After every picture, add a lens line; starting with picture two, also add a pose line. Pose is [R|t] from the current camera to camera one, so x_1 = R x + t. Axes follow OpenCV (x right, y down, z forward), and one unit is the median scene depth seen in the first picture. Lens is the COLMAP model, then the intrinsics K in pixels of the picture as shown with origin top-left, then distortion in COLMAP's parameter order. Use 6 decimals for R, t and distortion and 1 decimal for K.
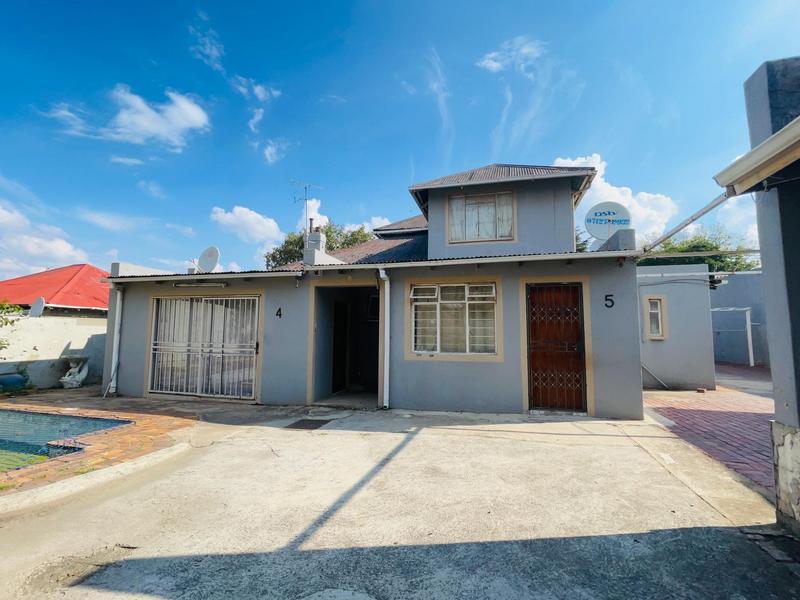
lens RADIAL K [[392.2, 0, 394.0], [0, 392.2, 299.3], [0, 0, 1]] dist [-0.000142, 0.003503]
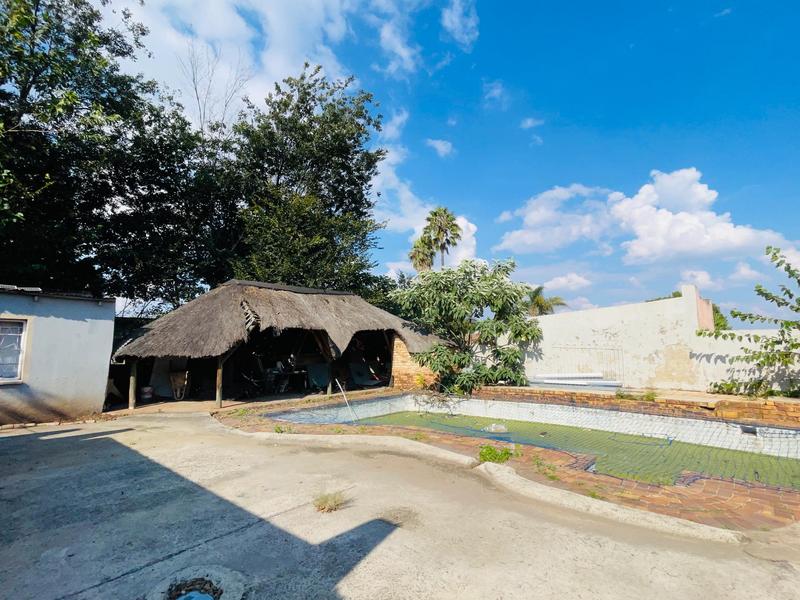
lens RADIAL K [[392.2, 0, 399.3], [0, 392.2, 297.8], [0, 0, 1]] dist [-0.000142, 0.003503]
pose [[-0.455627, -0.118484, -0.882250, 0.331456], [0.095208, 0.978931, -0.180637, 0.076519], [0.885065, -0.166300, -0.434747, 0.979202]]
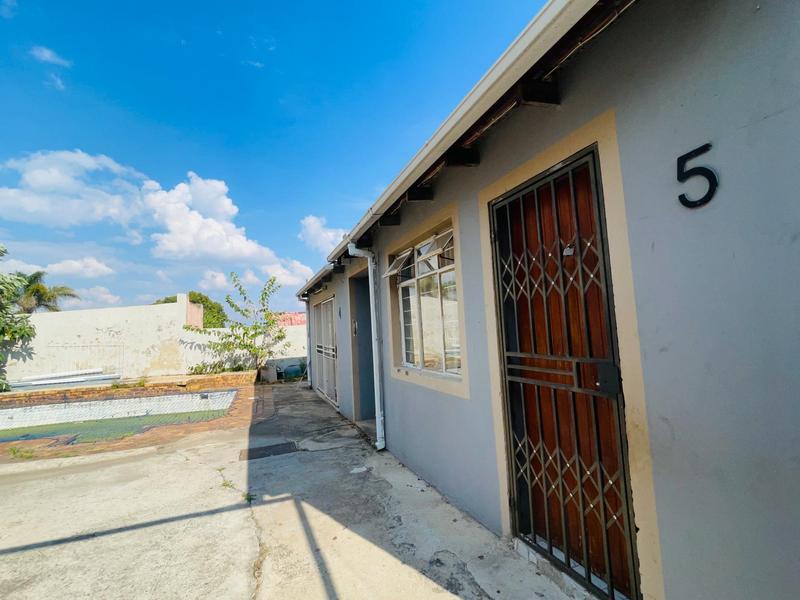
lens RADIAL K [[392.2, 0, 396.6], [0, 392.2, 294.4], [0, 0, 1]] dist [-0.000142, 0.003503]
pose [[0.574399, -0.106424, -0.811628, 0.904848], [0.129427, 0.990848, -0.038328, 0.080497], [0.808279, -0.083031, 0.582916, 1.062901]]
